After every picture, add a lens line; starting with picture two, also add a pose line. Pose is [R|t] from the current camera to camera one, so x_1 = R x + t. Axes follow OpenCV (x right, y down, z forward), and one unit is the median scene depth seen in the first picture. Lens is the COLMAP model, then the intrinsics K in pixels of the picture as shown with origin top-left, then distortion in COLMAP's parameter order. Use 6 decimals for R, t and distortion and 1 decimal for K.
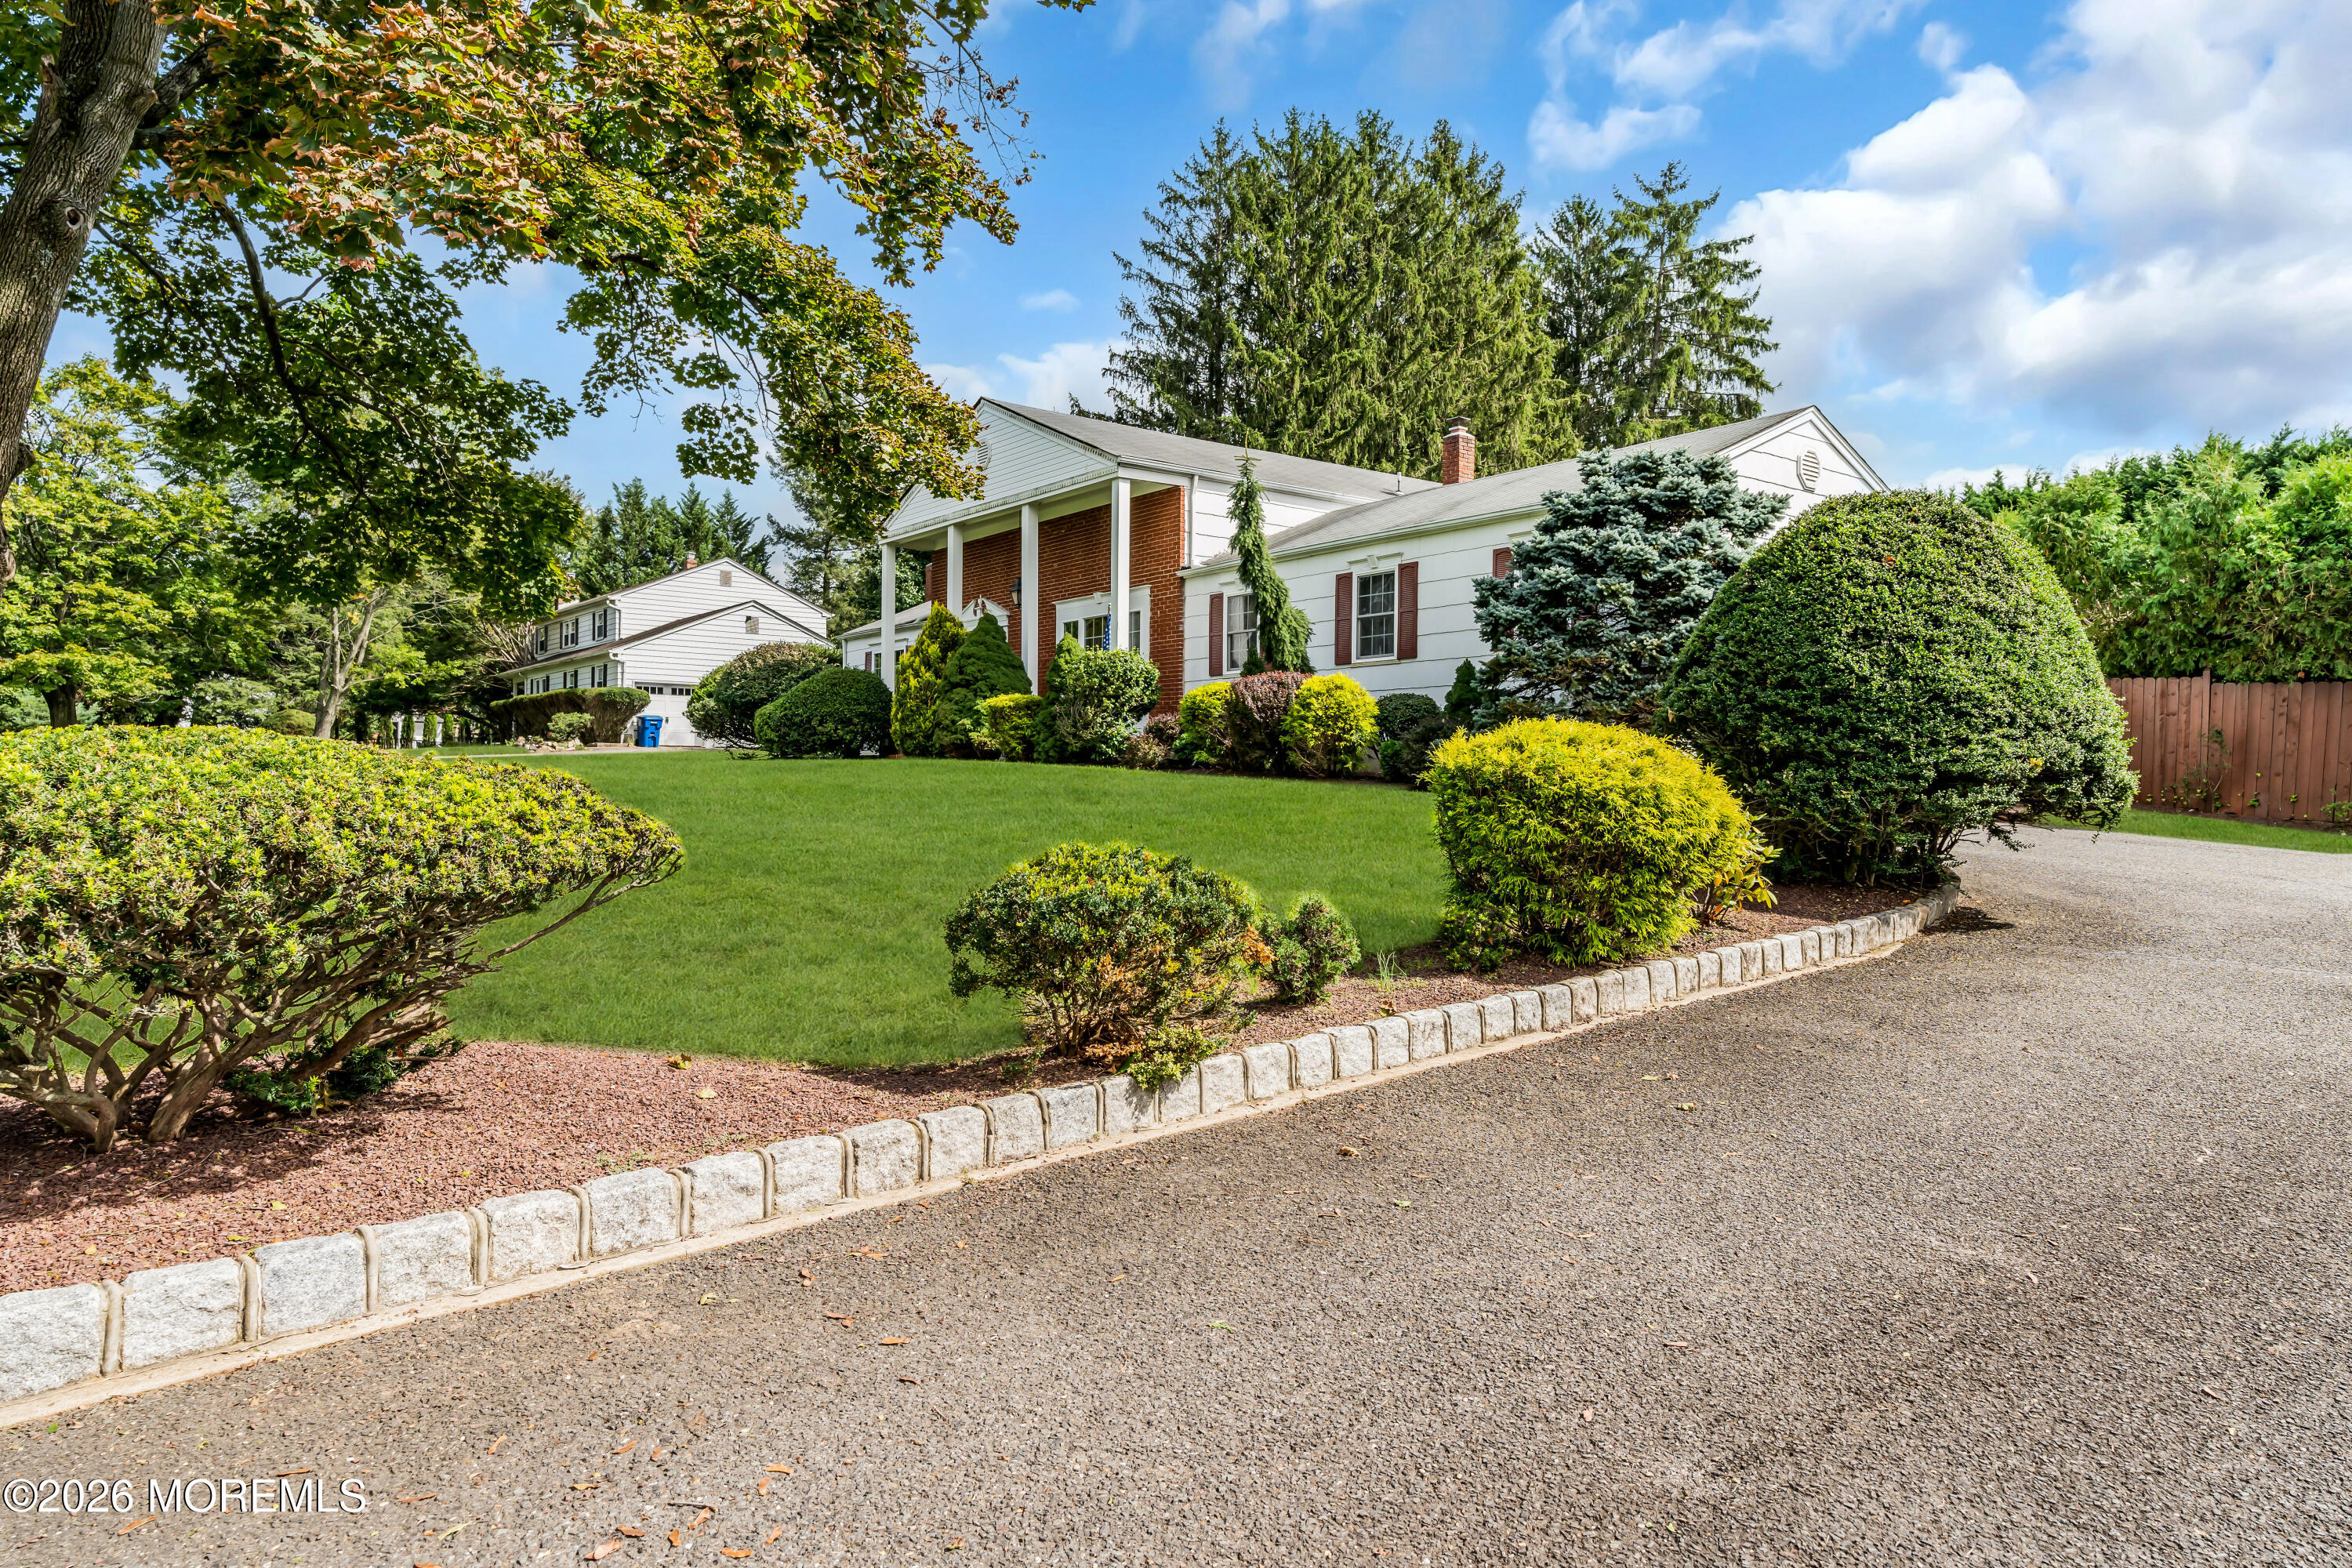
lens RADIAL K [[1341.9, 0, 1176.0], [0, 1341.9, 784.0], [0, 0, 1]] dist [0.018652, 0.000390]
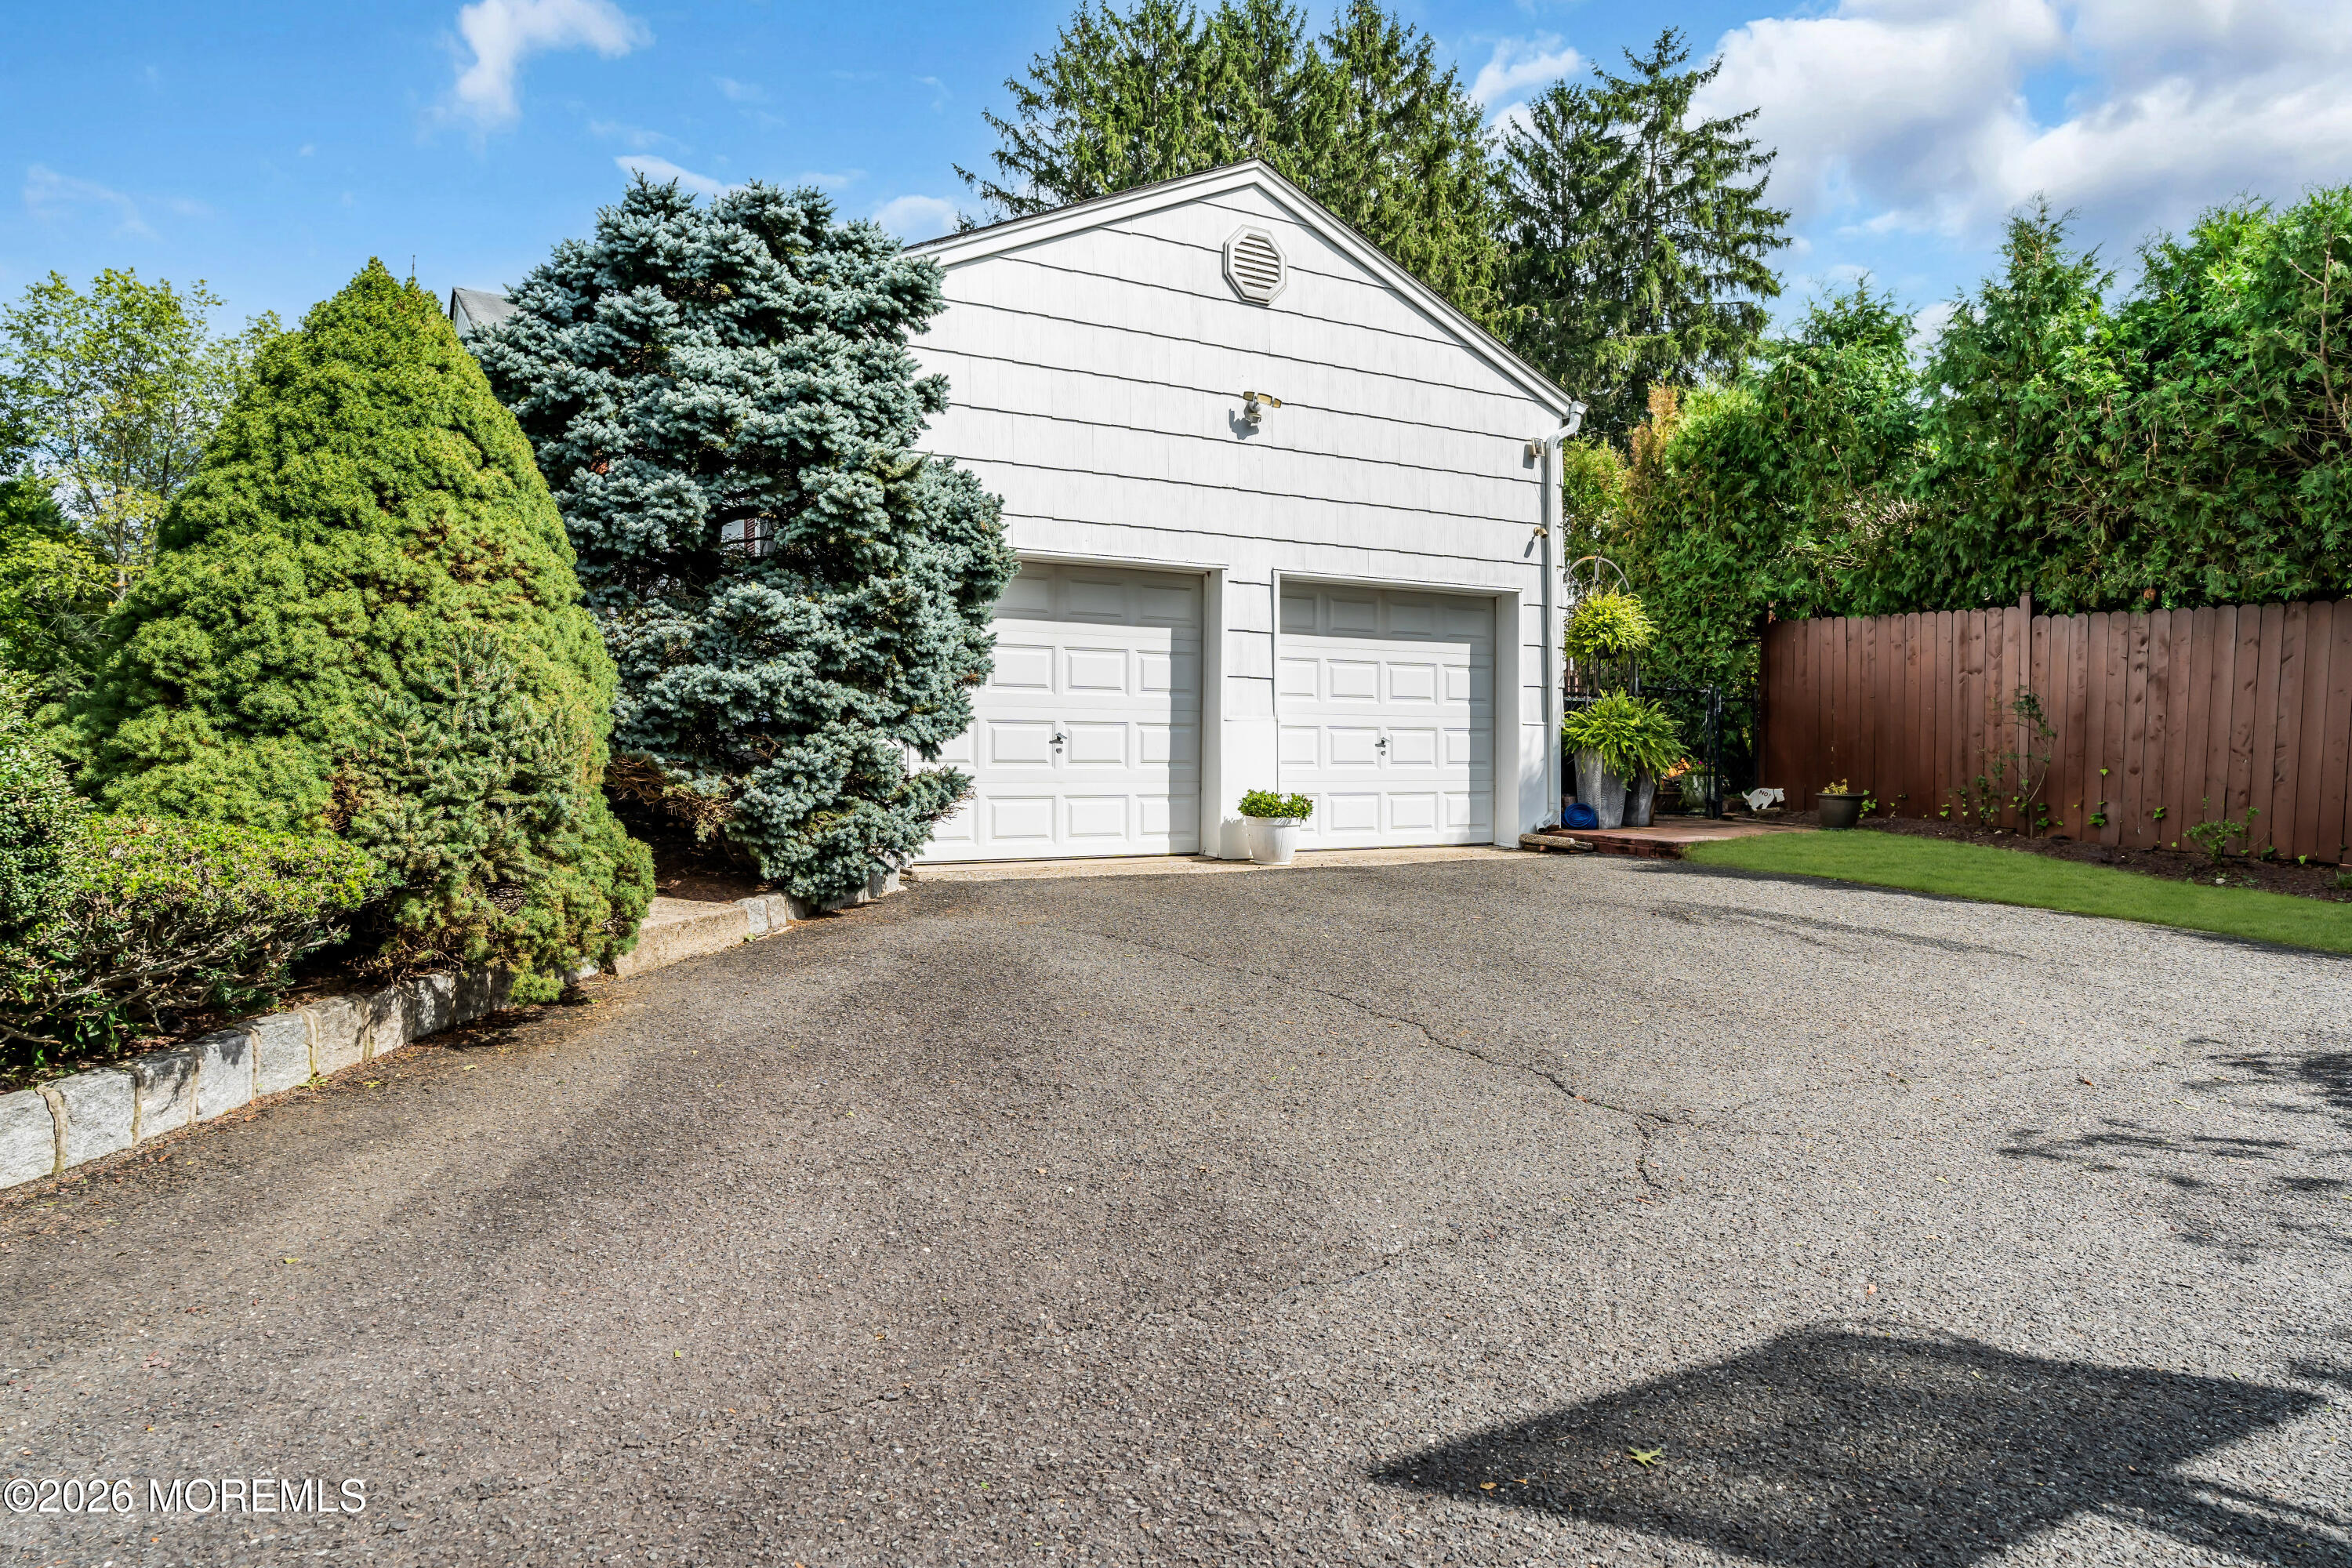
lens RADIAL K [[1341.9, 0, 1176.0], [0, 1341.9, 784.0], [0, 0, 1]] dist [0.018652, 0.000390]
pose [[0.993360, -0.009077, -0.114692, 0.167949], [0.010203, 0.999905, 0.009238, -0.003845], [0.114598, -0.010347, 0.993358, 0.135754]]
